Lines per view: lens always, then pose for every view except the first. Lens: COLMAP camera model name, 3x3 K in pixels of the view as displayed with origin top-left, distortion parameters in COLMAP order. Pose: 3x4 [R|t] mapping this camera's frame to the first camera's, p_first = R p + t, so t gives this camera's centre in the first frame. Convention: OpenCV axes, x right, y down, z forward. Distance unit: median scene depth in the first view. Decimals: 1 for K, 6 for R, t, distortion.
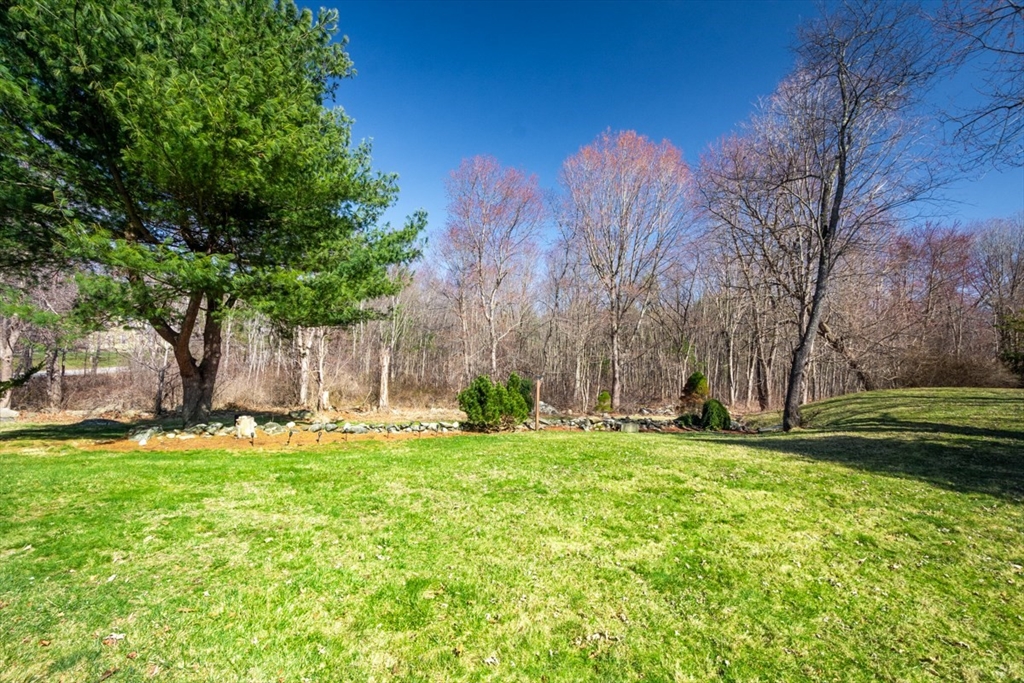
lens RADIAL K [[447.6, 0, 510.9], [0, 447.6, 353.9], [0, 0, 1]] dist [0.027534, -0.000064]
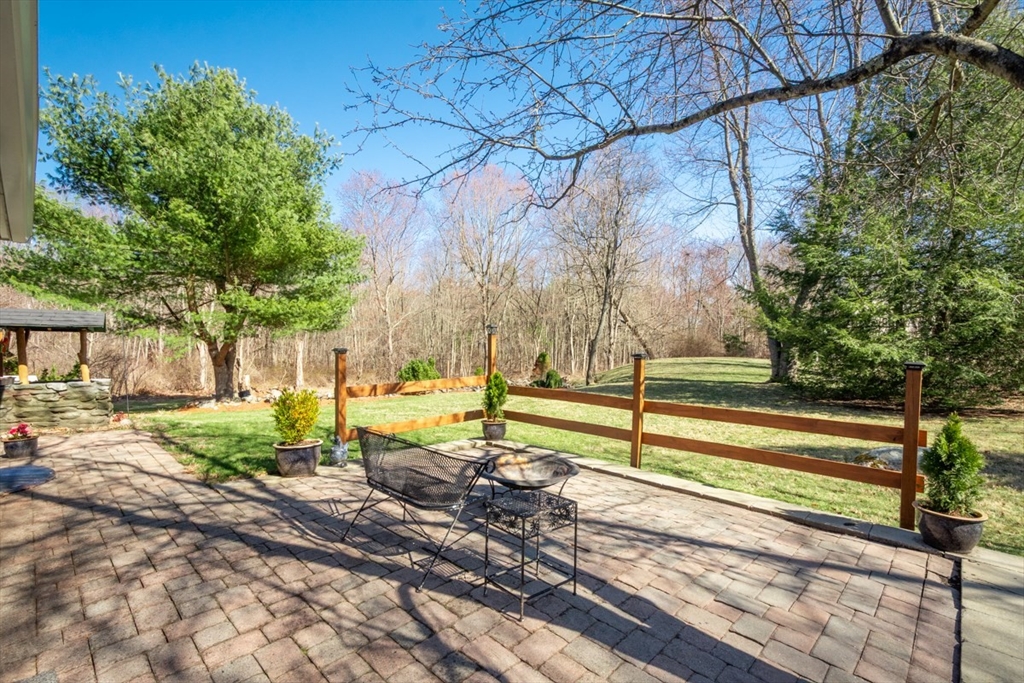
lens RADIAL K [[447.6, 0, 510.9], [0, 447.6, 353.9], [0, 0, 1]] dist [0.027534, -0.000064]
pose [[0.953724, -0.022896, 0.299810, -0.092131], [0.007903, 0.998661, 0.051124, -0.021025], [-0.300579, -0.046389, 0.952628, -0.261666]]
